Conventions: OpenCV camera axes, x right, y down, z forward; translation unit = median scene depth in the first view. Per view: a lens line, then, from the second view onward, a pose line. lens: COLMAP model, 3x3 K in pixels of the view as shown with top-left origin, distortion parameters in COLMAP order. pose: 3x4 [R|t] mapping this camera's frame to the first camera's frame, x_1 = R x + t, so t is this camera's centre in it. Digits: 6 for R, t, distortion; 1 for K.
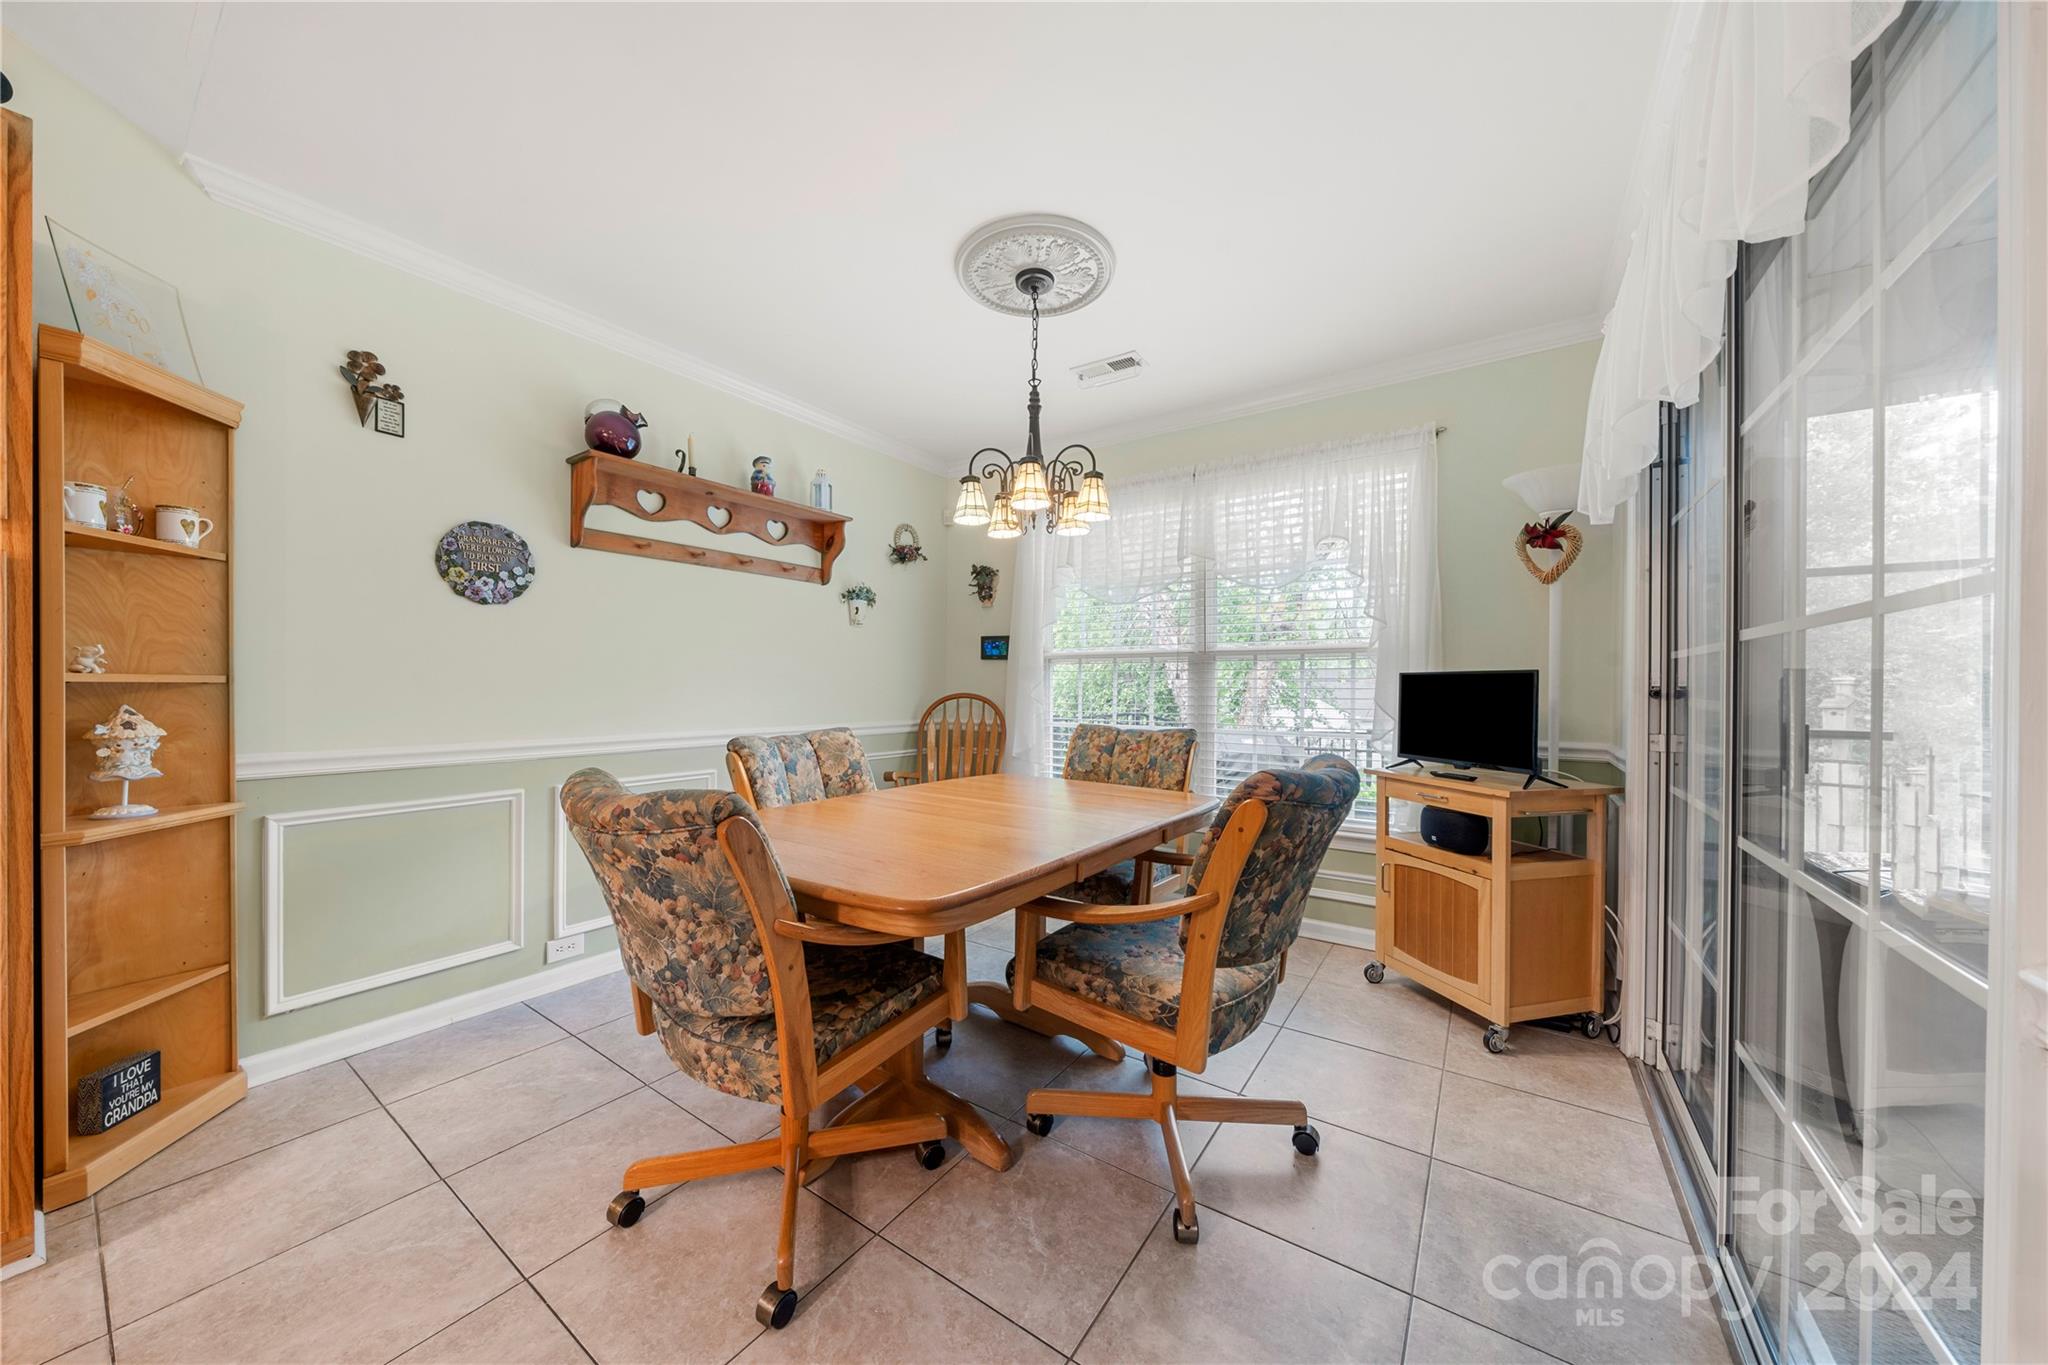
lens RADIAL K [[692.2, 0, 1024.0], [0, 692.2, 682.5], [0, 0, 1]] dist [-0.001513, -0.000314]
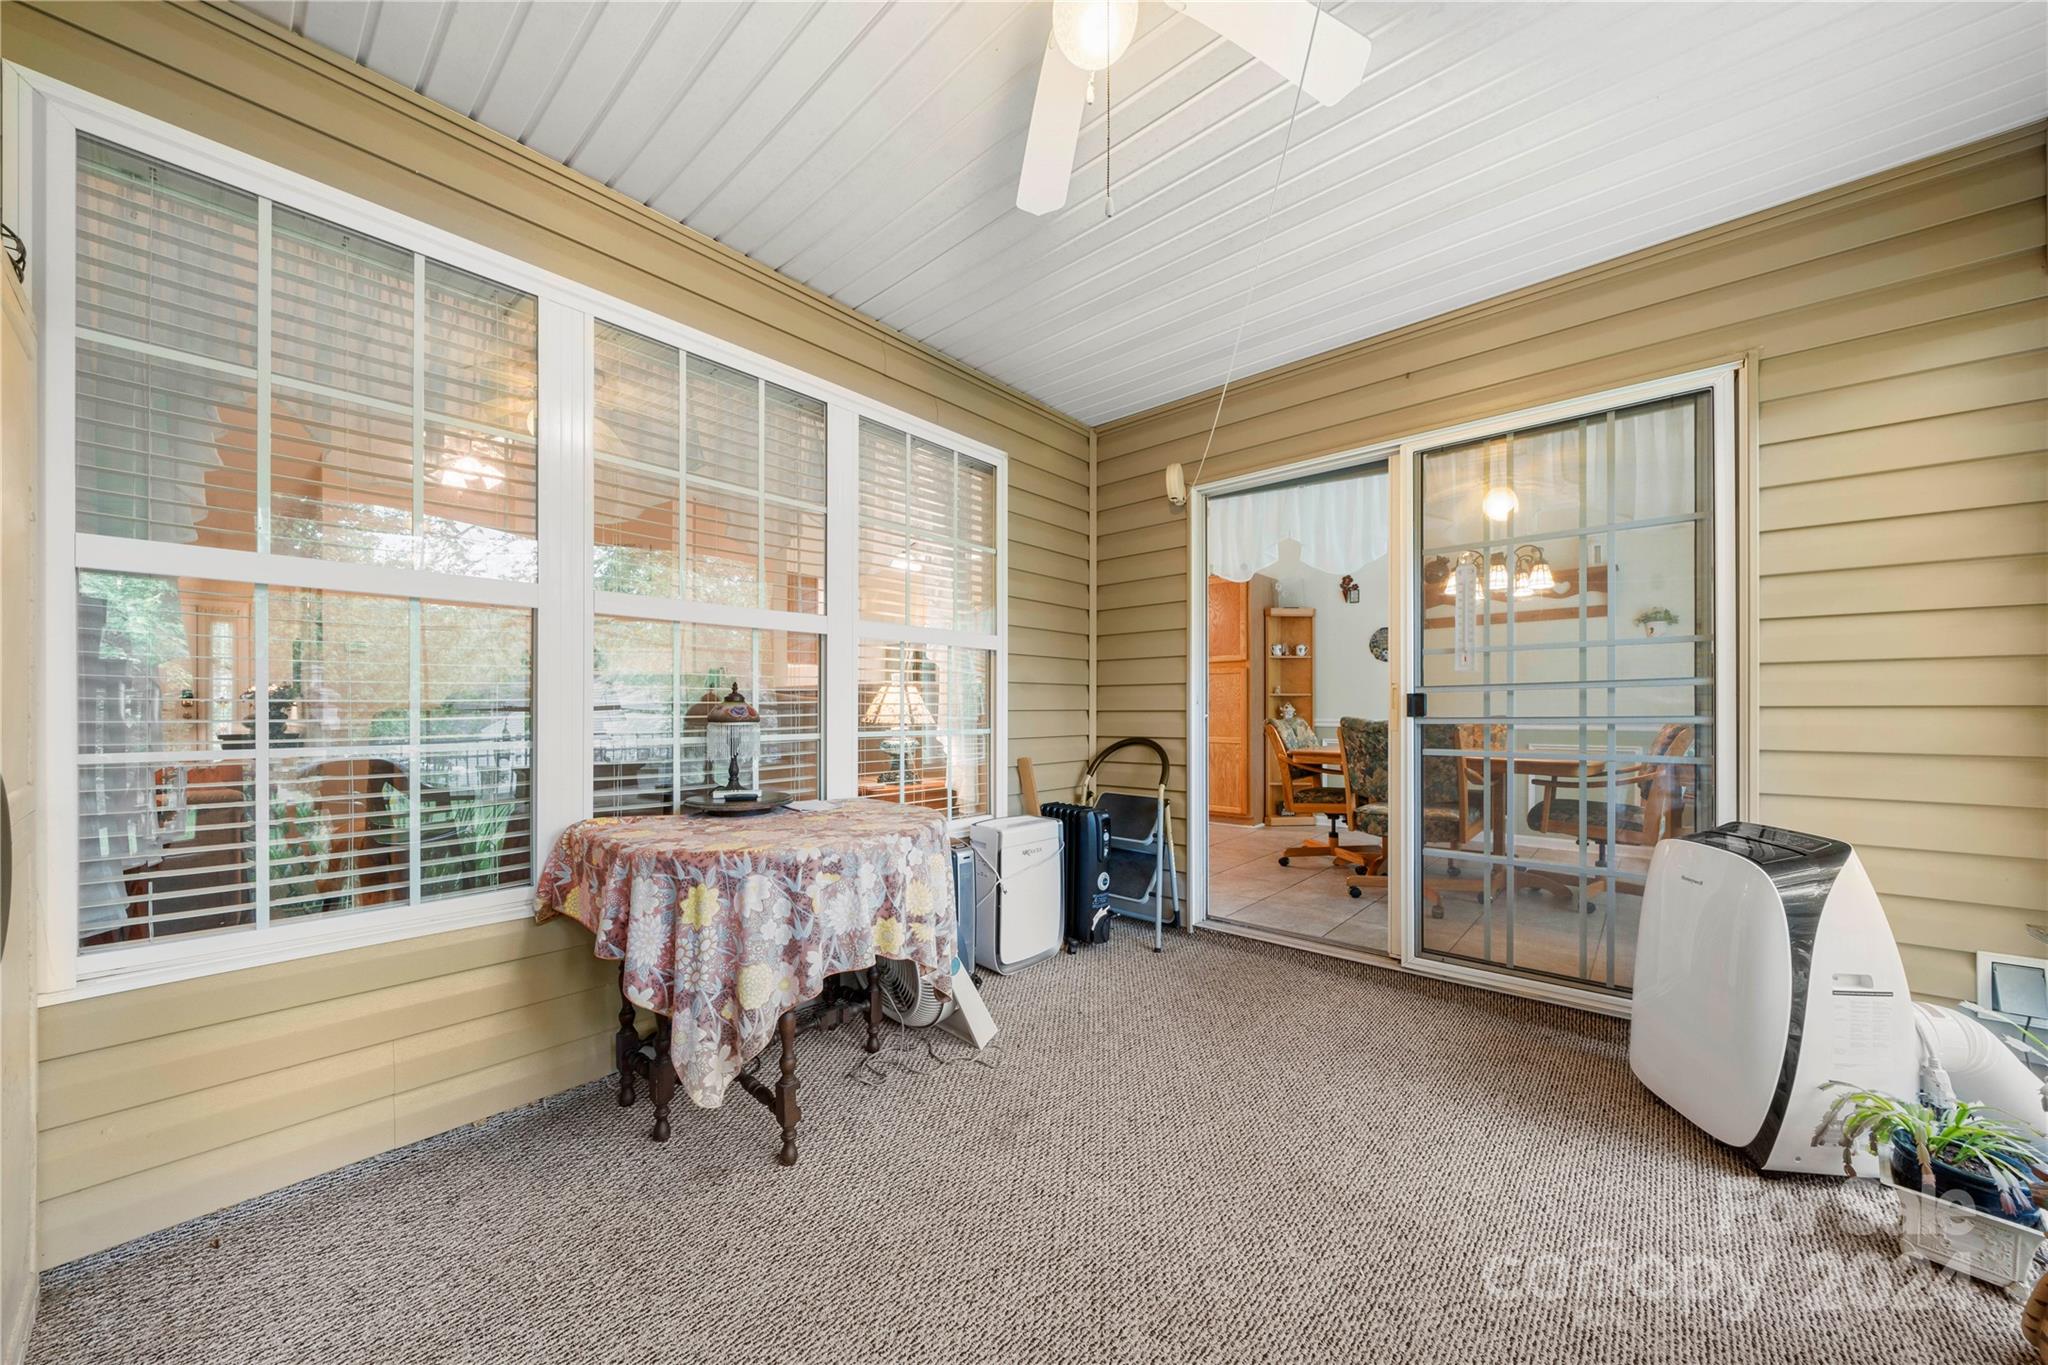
lens RADIAL K [[717.9, 0, 1024.0], [0, 717.9, 711.2], [0, 0, 1]] dist [-0.000544, -0.000028]
pose [[-0.126094, -0.004440, -0.992008, 1.973418], [0.005651, 0.999971, -0.005194, 0.068568], [0.992002, -0.006260, -0.126065, 0.070684]]
